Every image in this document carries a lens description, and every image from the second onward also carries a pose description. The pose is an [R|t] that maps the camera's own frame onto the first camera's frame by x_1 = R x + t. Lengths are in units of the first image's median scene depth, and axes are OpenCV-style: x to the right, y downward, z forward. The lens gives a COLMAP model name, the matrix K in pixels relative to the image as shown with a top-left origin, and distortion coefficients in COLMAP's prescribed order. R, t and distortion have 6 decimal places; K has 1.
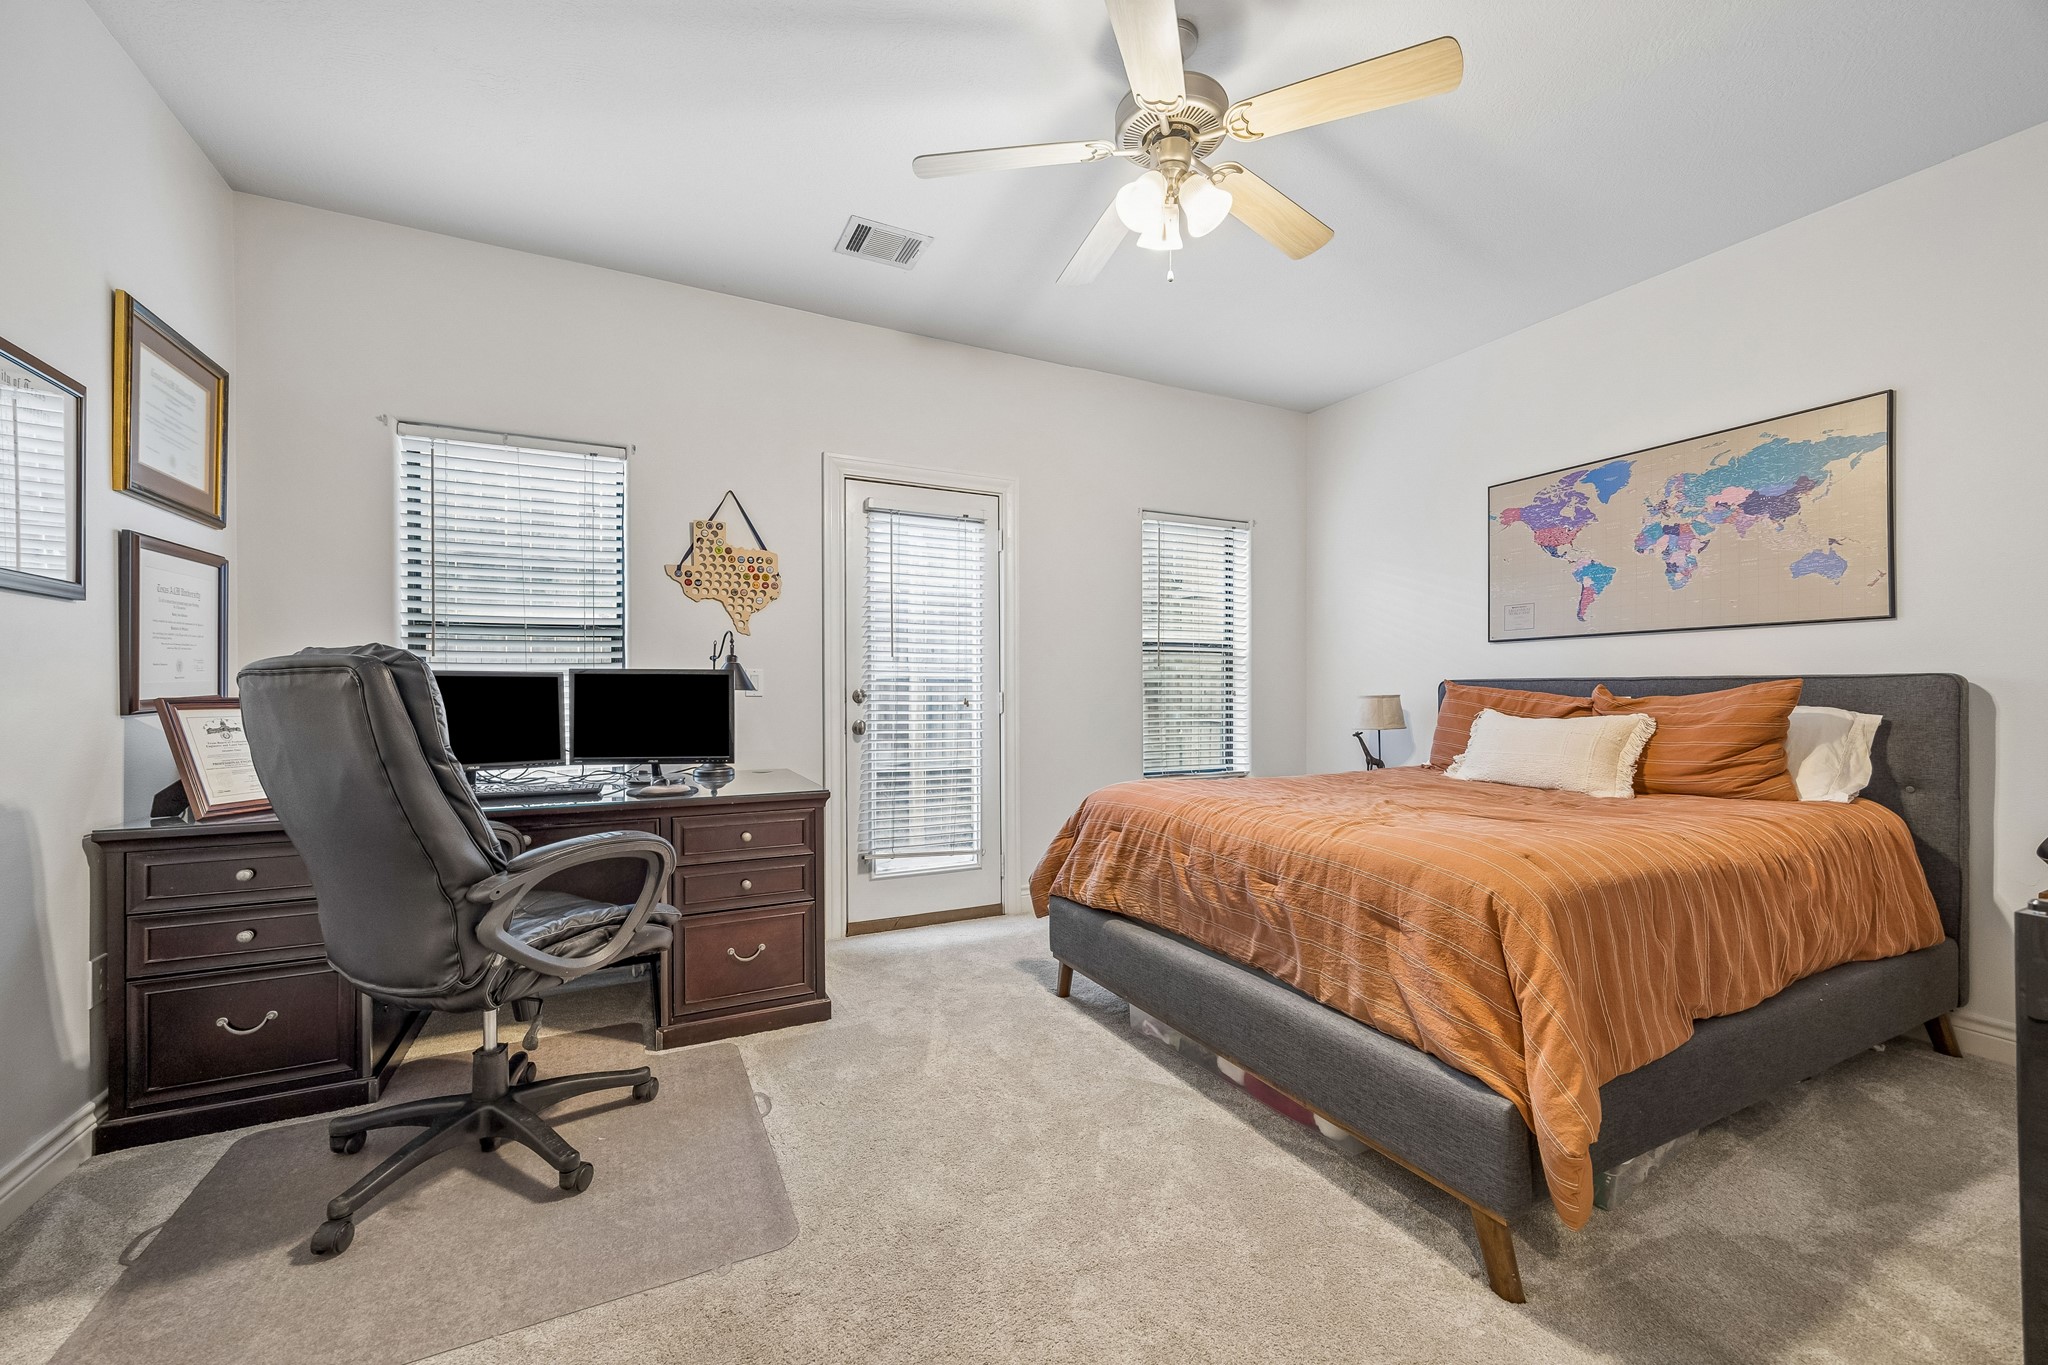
lens RADIAL K [[803.1, 0, 1018.4], [0, 803.1, 687.0], [0, 0, 1]] dist [-0.001411, -0.001028]
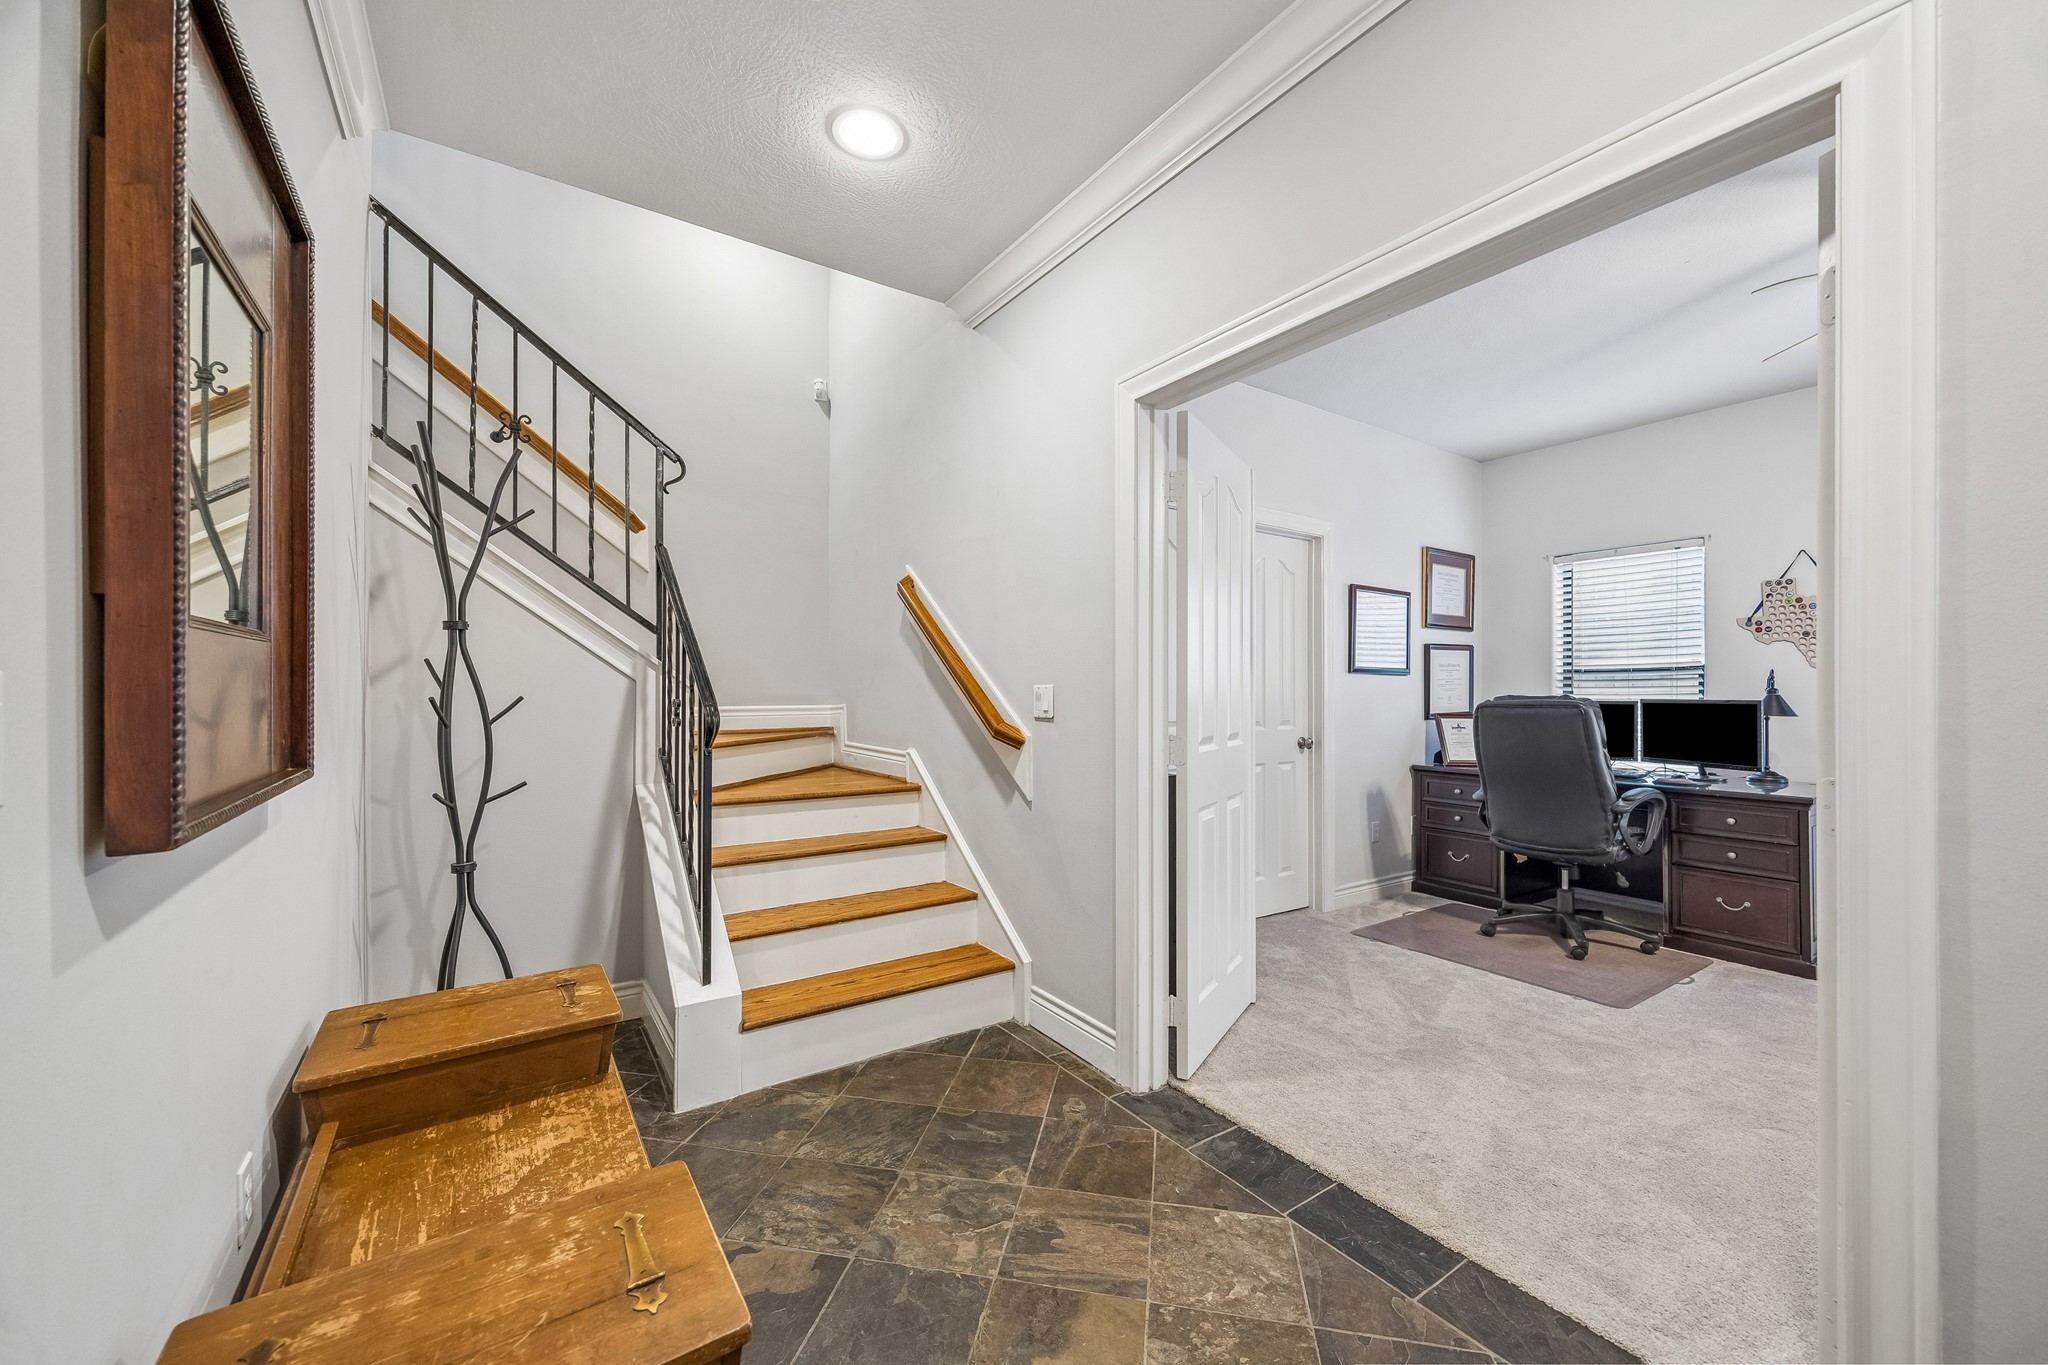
lens RADIAL K [[803.1, 0, 1022.1], [0, 803.1, 690.7], [0, 0, 1]] dist [-0.001411, -0.001028]
pose [[0.125178, -0.001427, -0.992133, 0.895072], [-0.004178, 0.999989, -0.001966, -0.033321], [0.992125, 0.004391, 0.125171, -0.406221]]
